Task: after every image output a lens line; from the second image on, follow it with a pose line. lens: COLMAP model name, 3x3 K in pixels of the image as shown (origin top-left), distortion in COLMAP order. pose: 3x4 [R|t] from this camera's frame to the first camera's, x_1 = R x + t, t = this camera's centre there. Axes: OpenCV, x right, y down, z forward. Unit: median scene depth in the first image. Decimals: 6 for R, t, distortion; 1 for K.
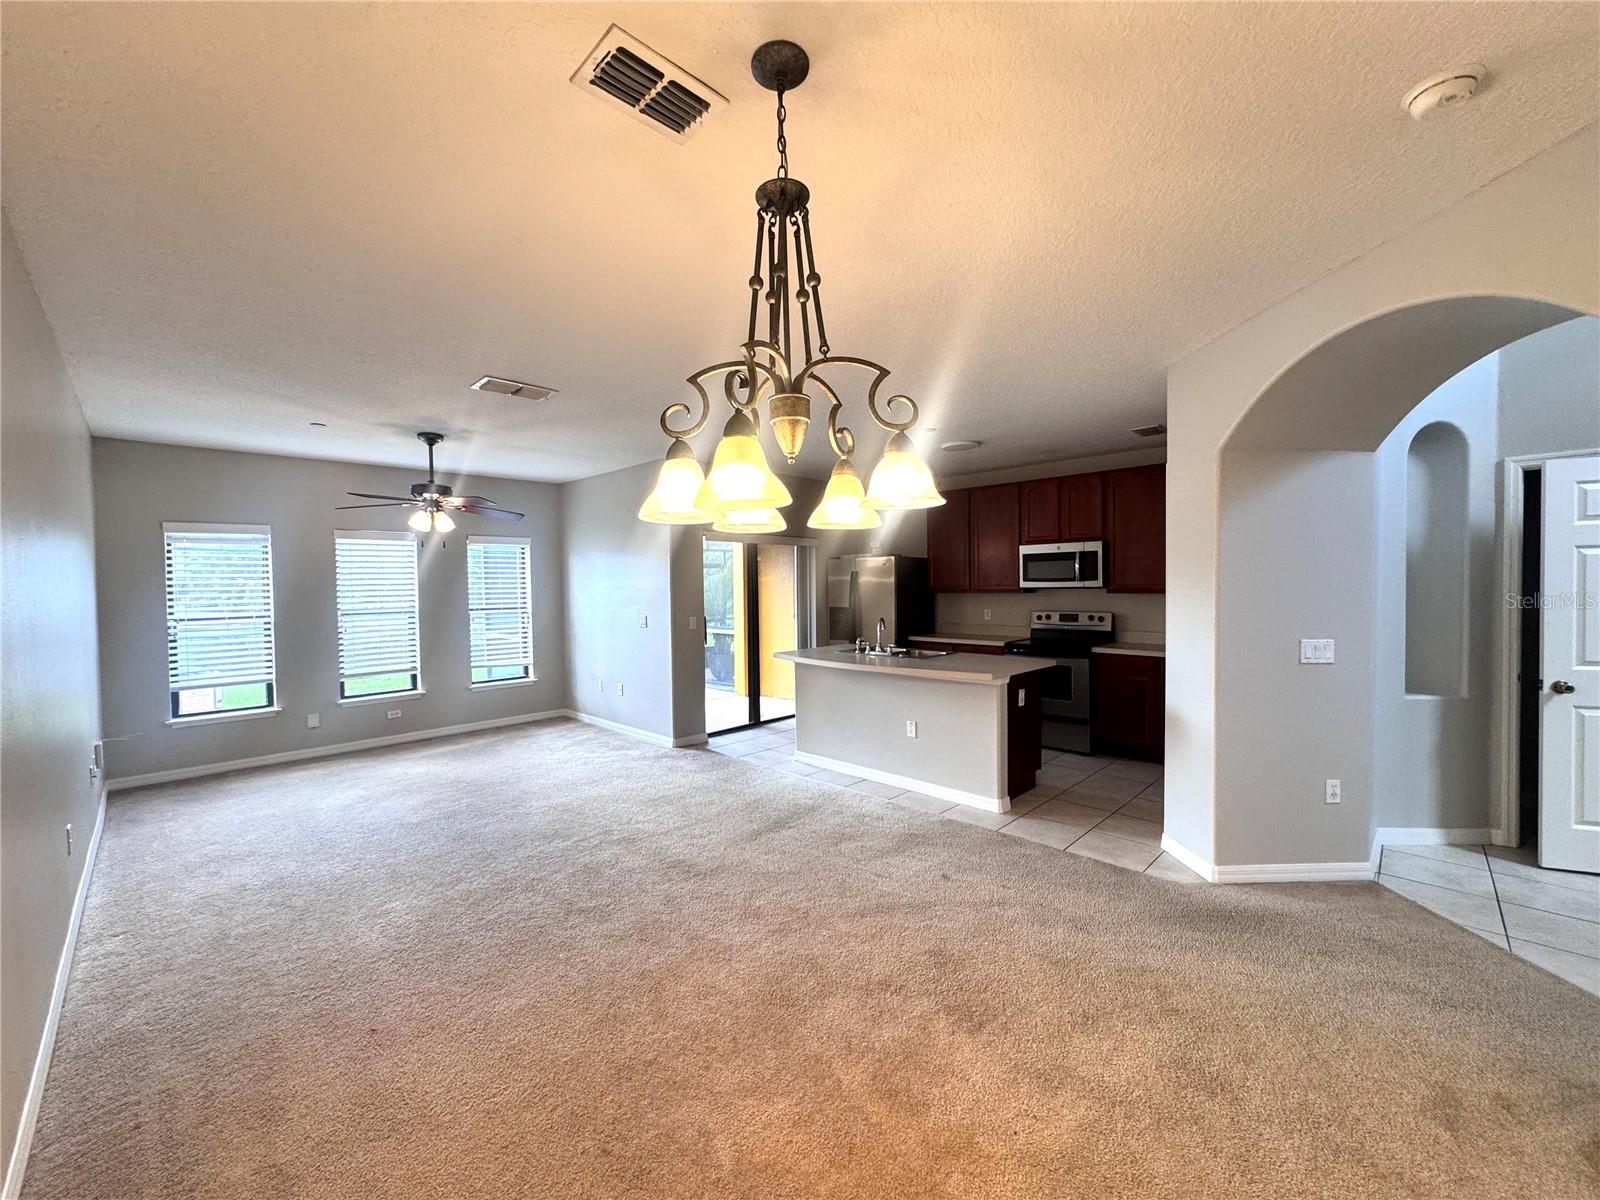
lens RADIAL K [[636.6, 0, 801.9], [0, 636.6, 596.2], [0, 0, 1]] dist [0.000282, -0.000022]
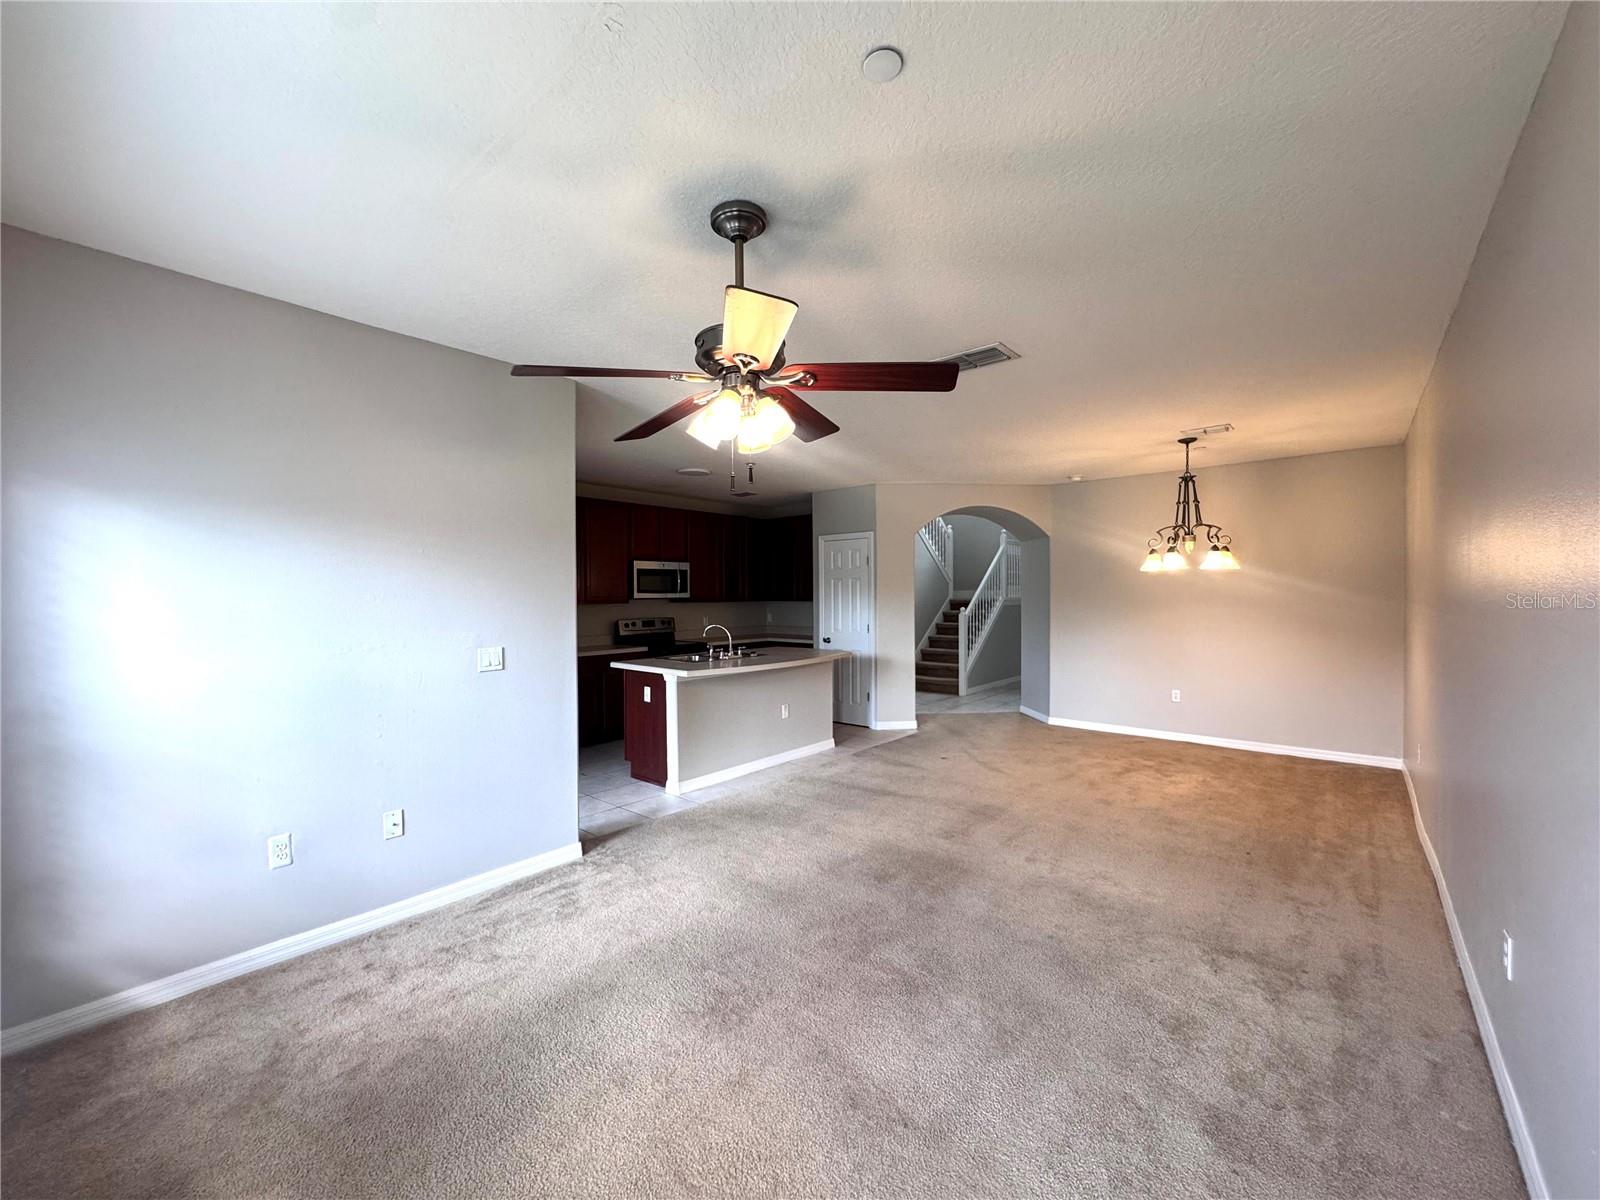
lens RADIAL K [[641.5, 0, 797.3], [0, 641.5, 599.2], [0, 0, 1]] dist [-0.000270, -0.000158]
pose [[-0.056566, 0.005379, 0.998384, -0.854954], [0.025869, 0.999658, -0.003920, -0.000270], [-0.998064, 0.025606, -0.056685, 0.838578]]
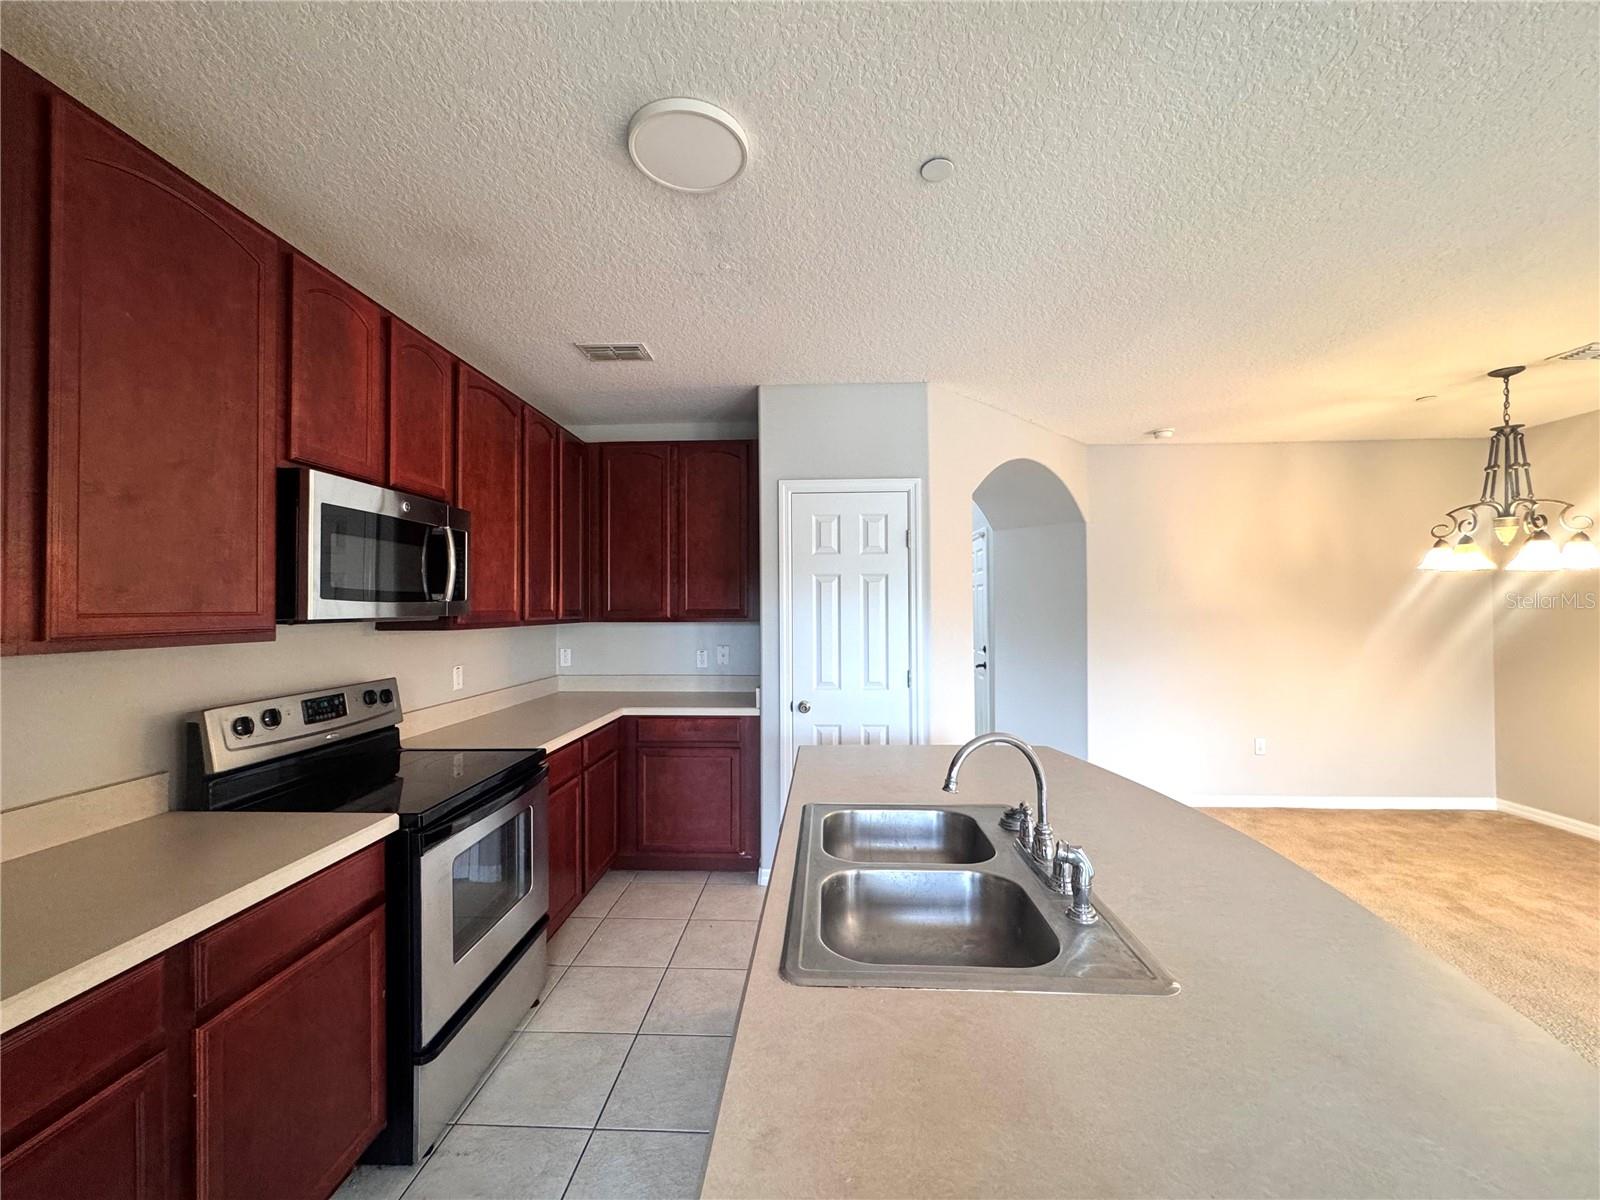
lens RADIAL K [[641.7, 0, 801.9], [0, 641.7, 599.5], [0, 0, 1]] dist [0.000114, -0.000079]
pose [[-0.665522, 0.027202, 0.745883, -0.011579], [0.027797, 0.999546, -0.011651, -0.014226], [-0.745861, 0.012979, -0.665975, 1.104772]]
